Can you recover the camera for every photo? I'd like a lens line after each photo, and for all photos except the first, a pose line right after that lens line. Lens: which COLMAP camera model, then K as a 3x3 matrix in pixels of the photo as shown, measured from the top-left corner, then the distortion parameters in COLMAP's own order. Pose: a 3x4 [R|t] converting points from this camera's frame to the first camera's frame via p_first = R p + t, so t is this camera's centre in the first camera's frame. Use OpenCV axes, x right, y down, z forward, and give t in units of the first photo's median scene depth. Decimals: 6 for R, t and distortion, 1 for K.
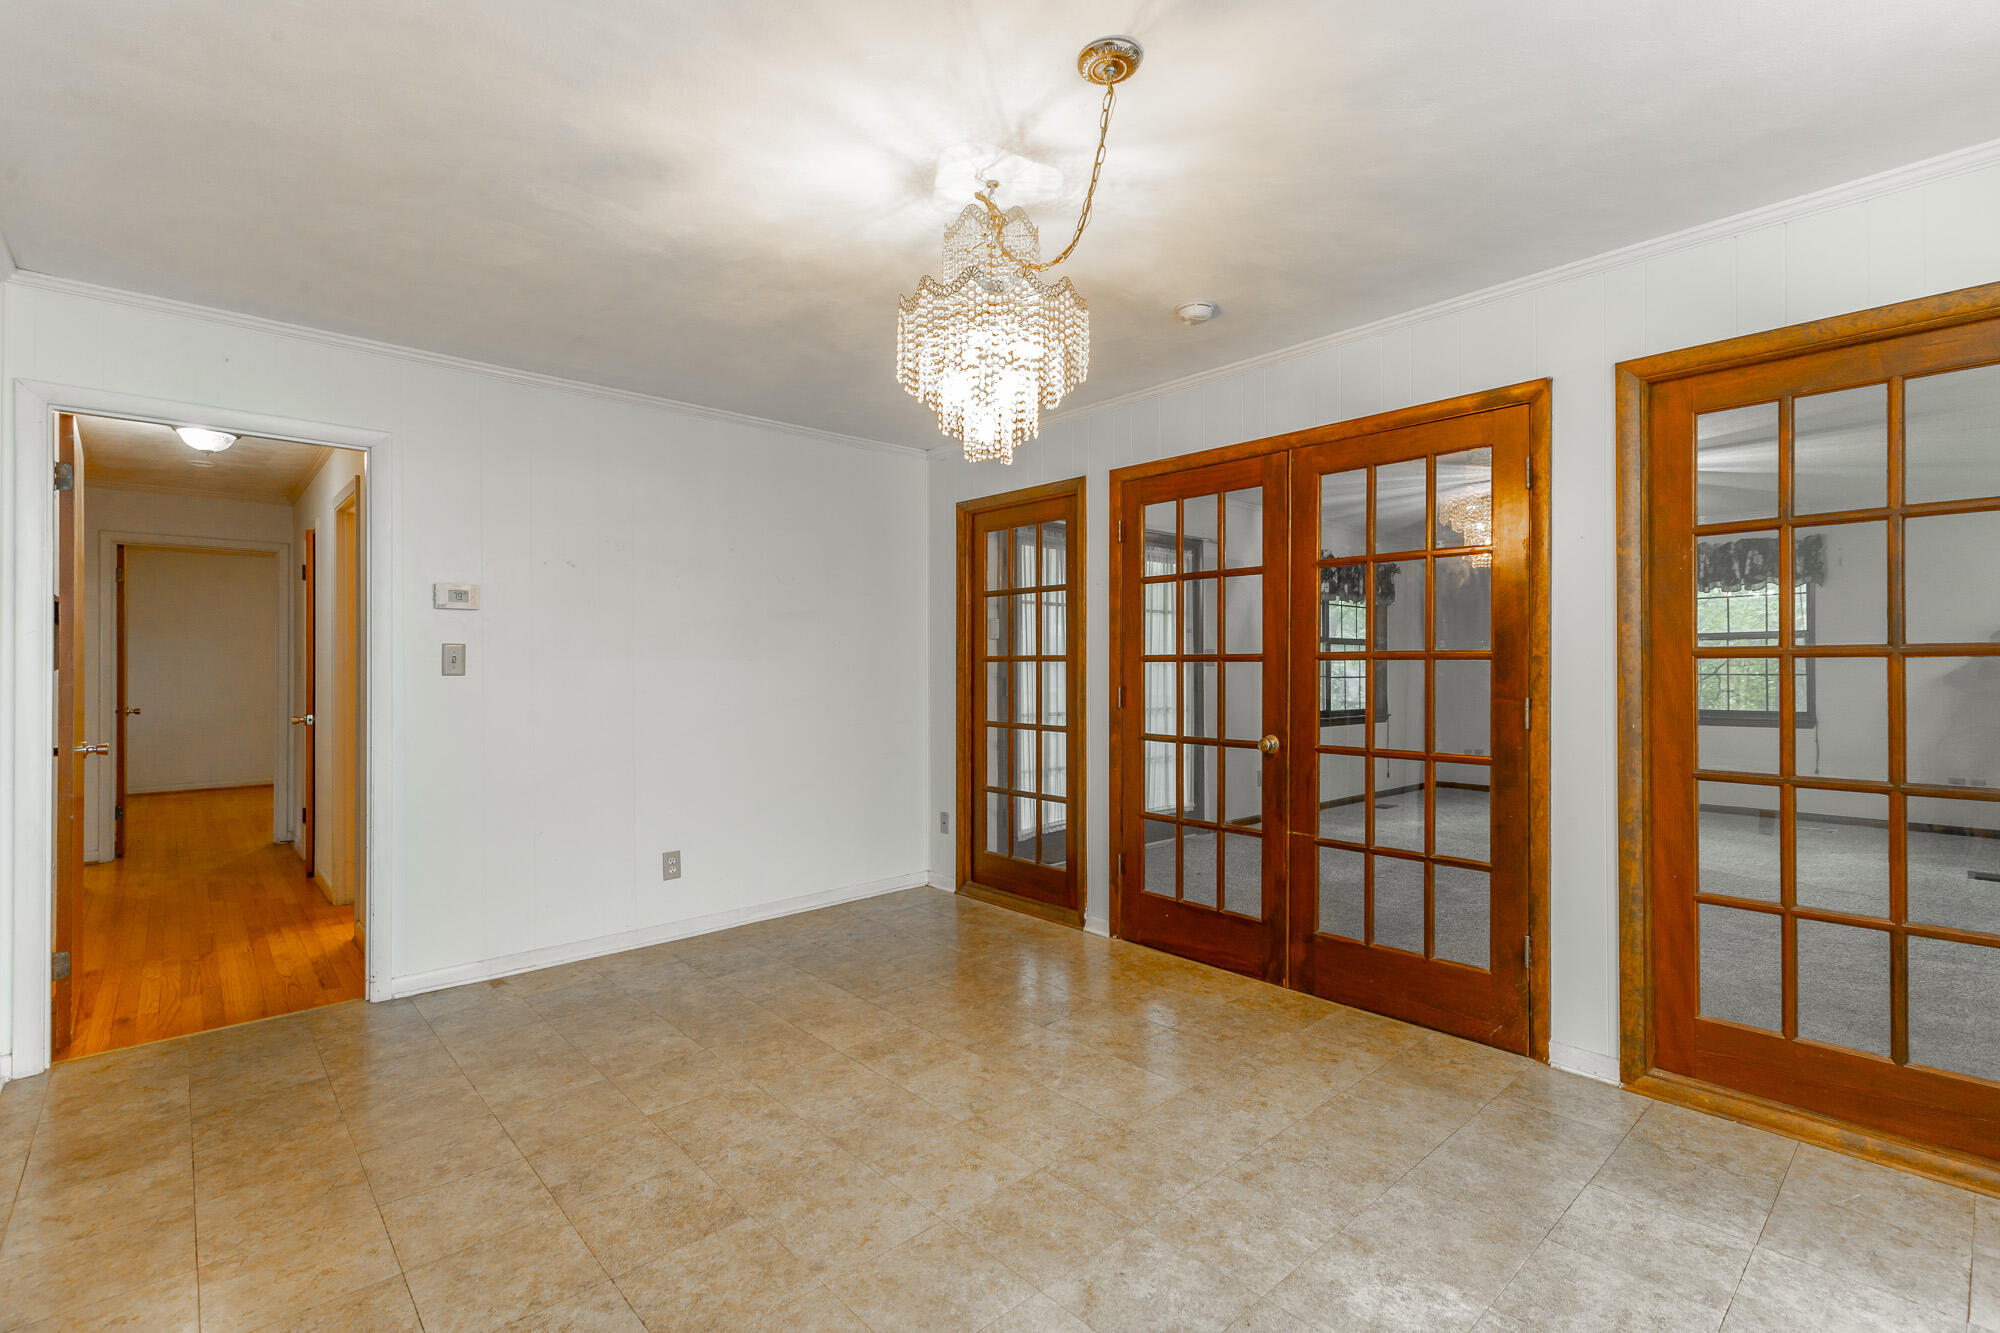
lens RADIAL K [[912.5, 0, 1014.1], [0, 912.5, 665.5], [0, 0, 1]] dist [0.011341, -0.002034]
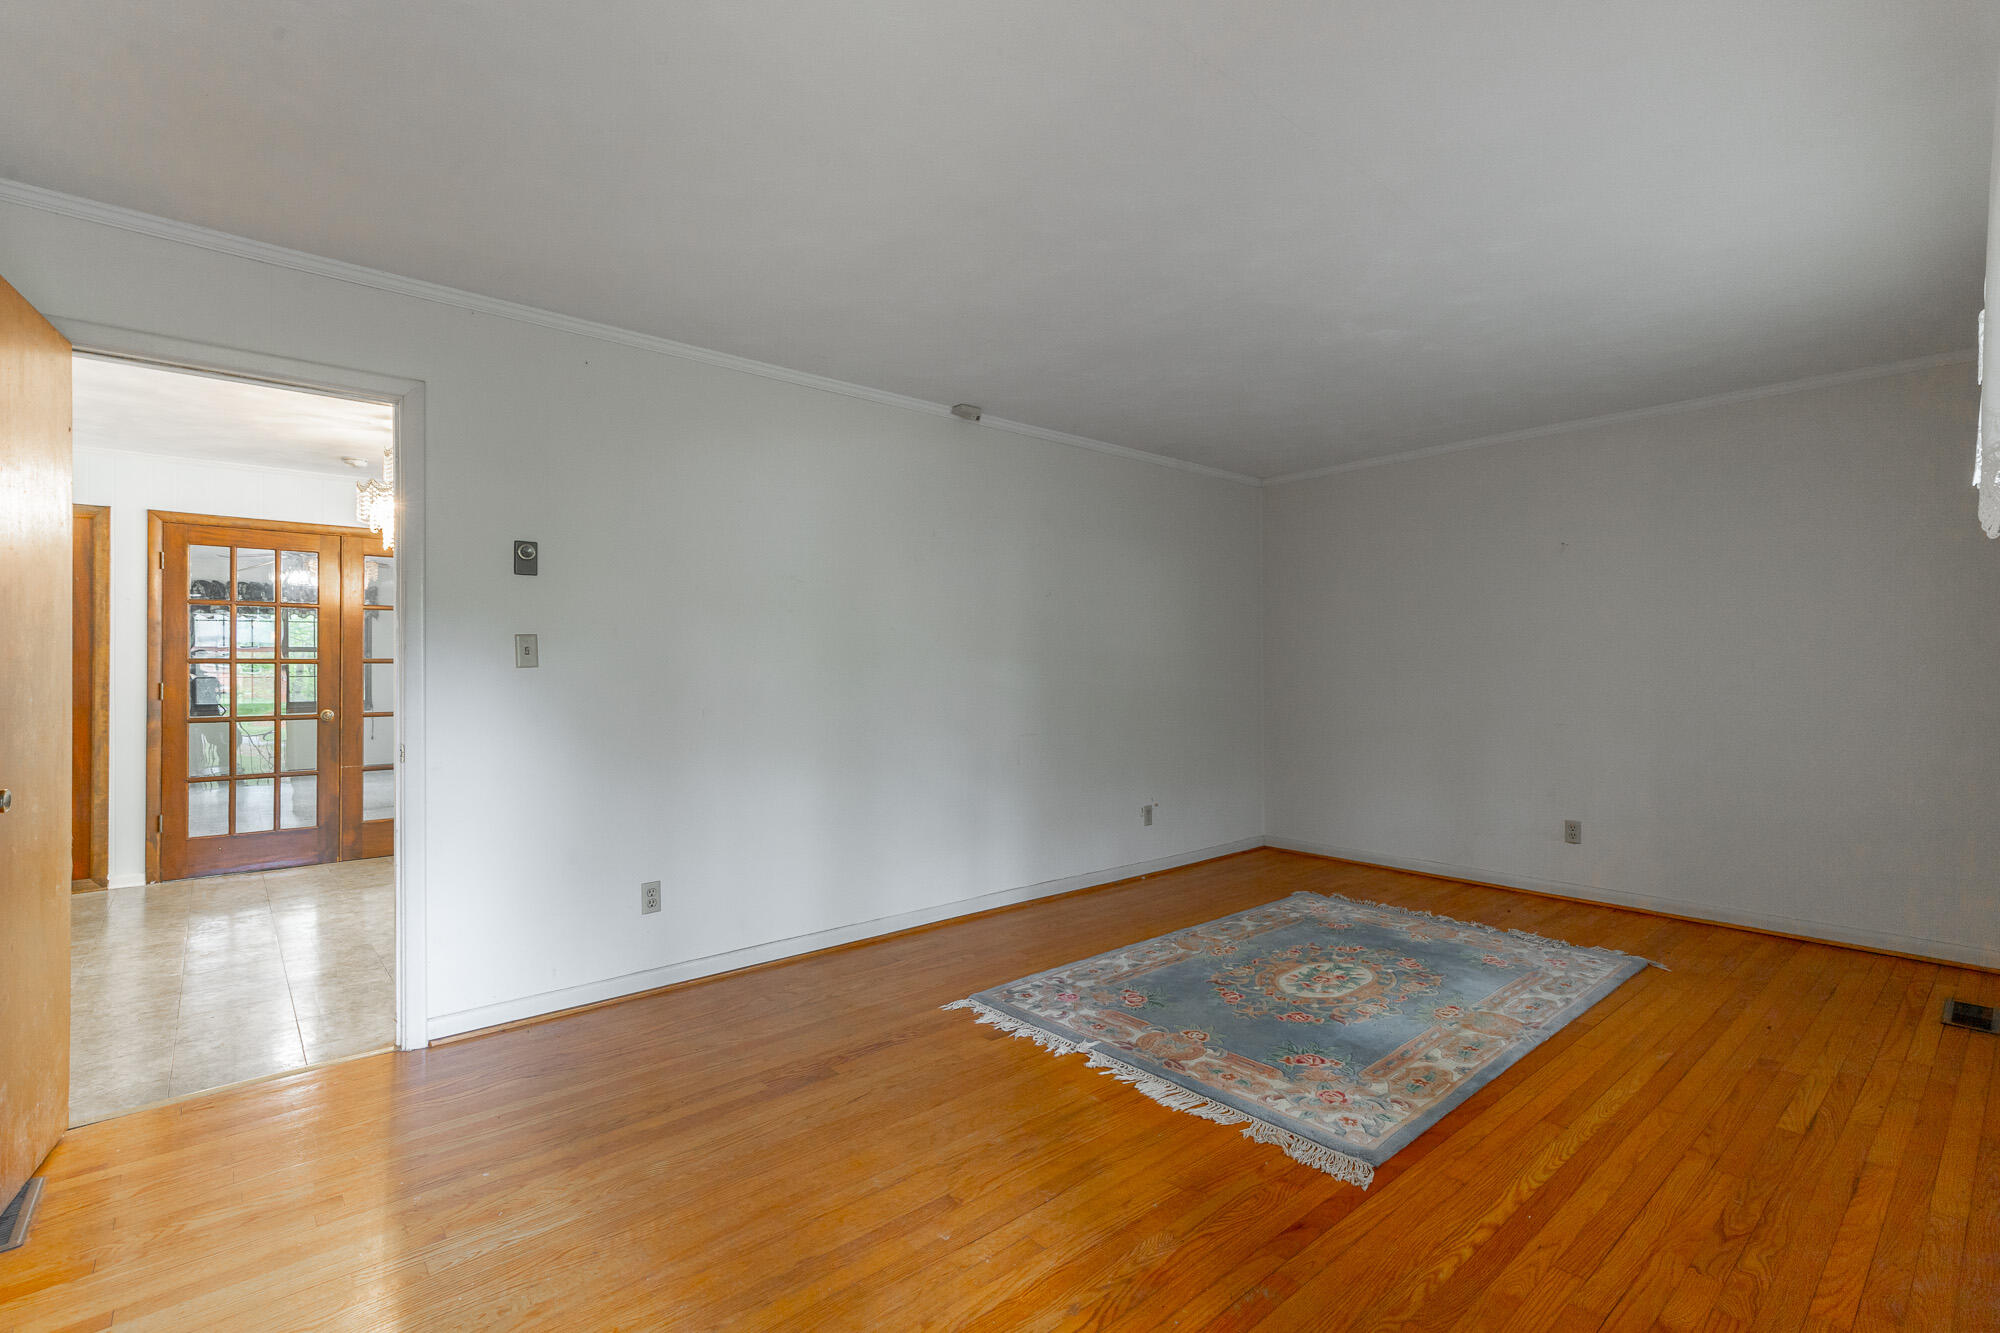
lens RADIAL K [[912.5, 0, 1008.3], [0, 912.5, 658.0], [0, 0, 1]] dist [0.011341, -0.002034]
pose [[0.037410, -0.000455, 0.999300, -1.529676], [-0.001300, 0.999999, 0.000504, -0.018357], [-0.999299, -0.001318, 0.037410, -0.307389]]
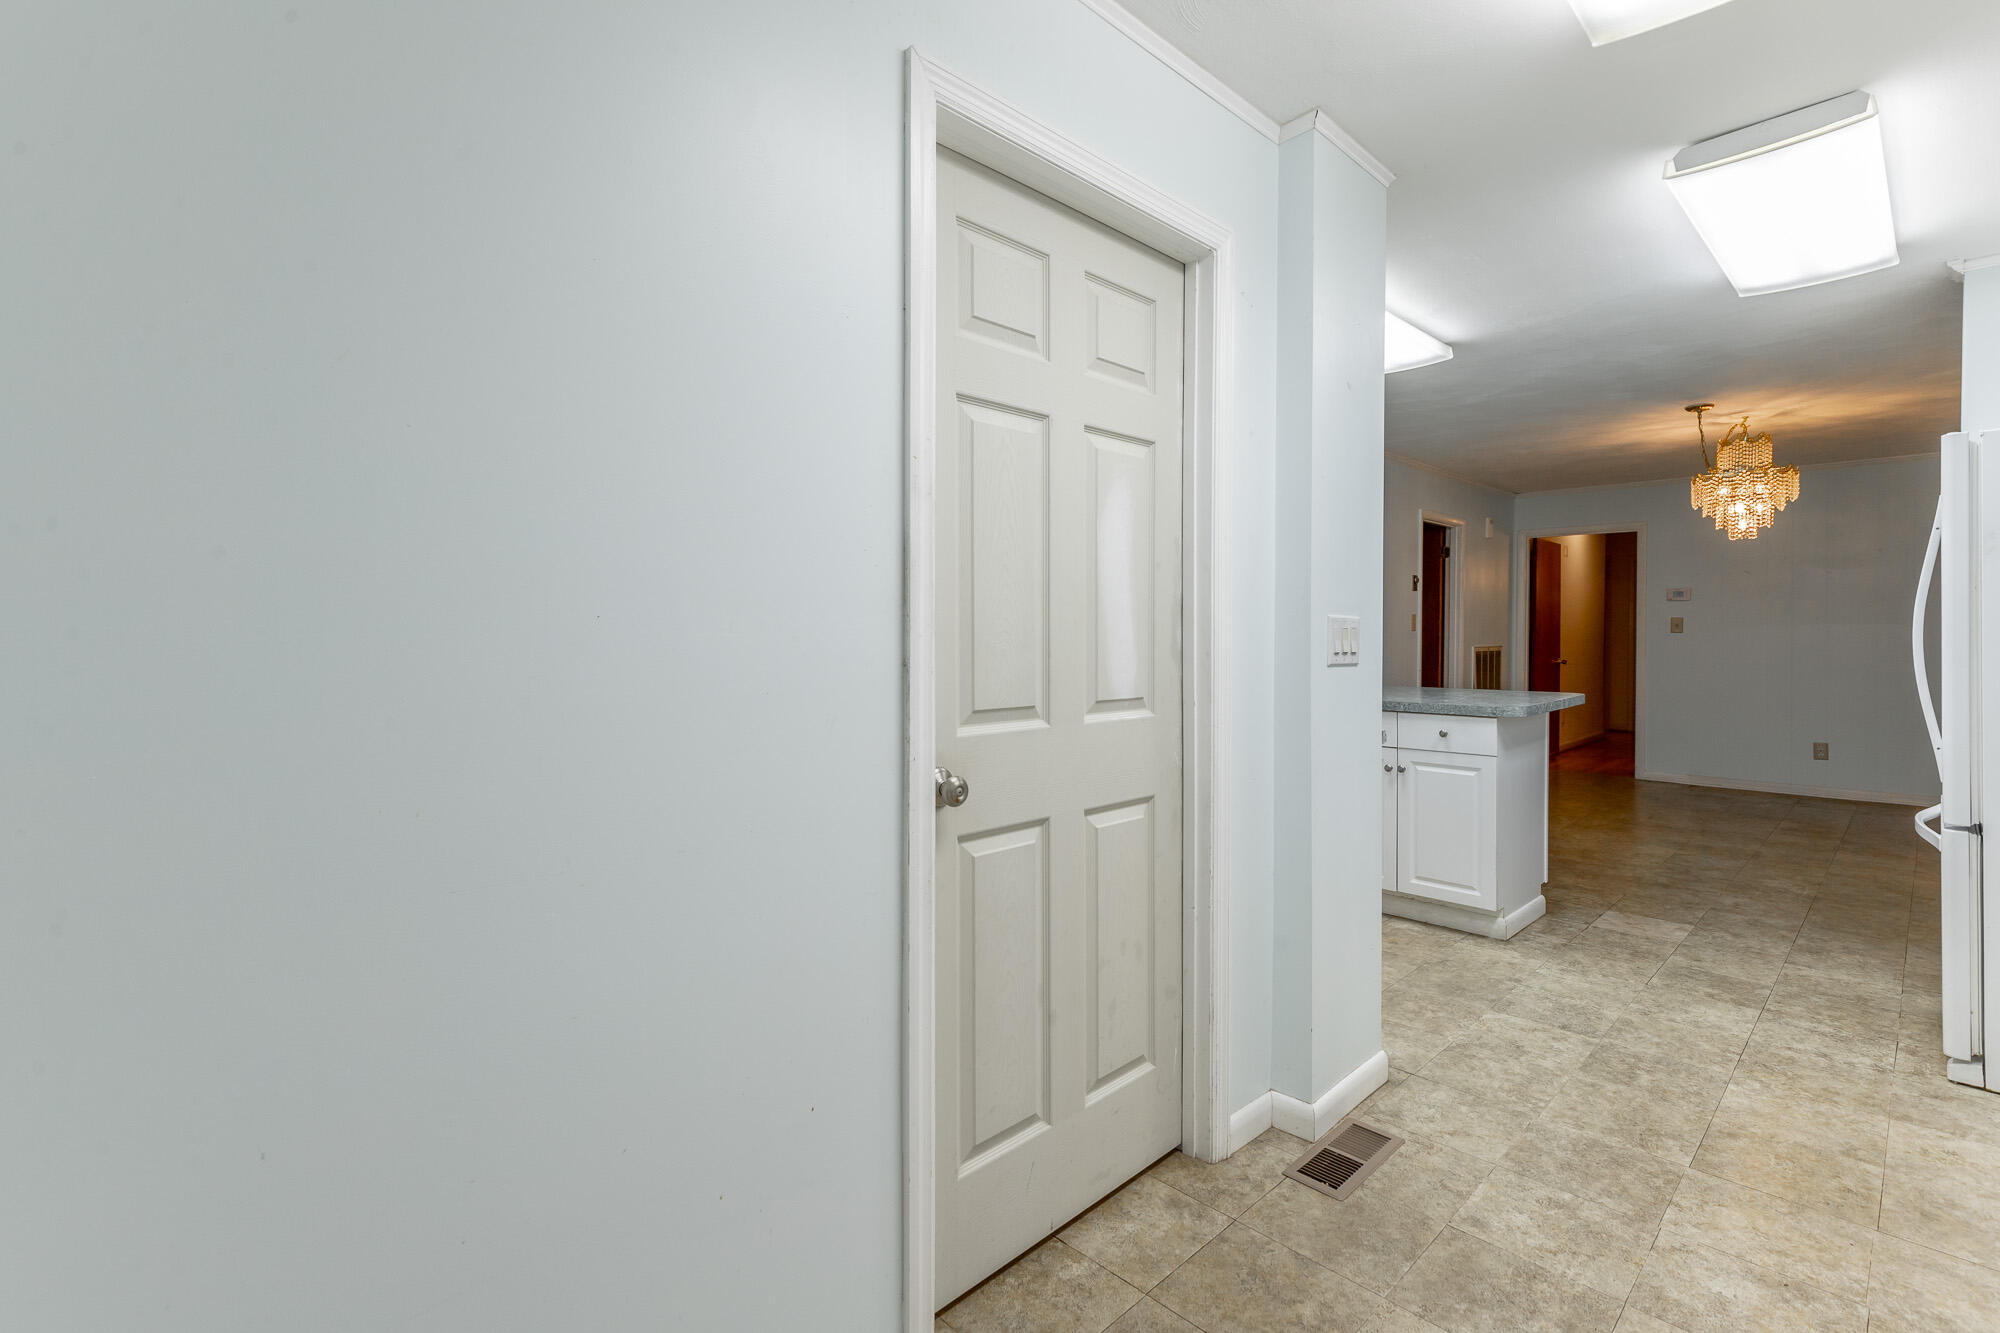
lens RADIAL K [[912.5, 0, 994.8], [0, 912.5, 651.3], [0, 0, 1]] dist [0.011341, -0.002034]
pose [[0.031656, 0.025372, -0.999177, 1.693161], [-0.000617, 0.999678, 0.025365, -0.000076], [0.999499, -0.000187, 0.031661, -0.730726]]
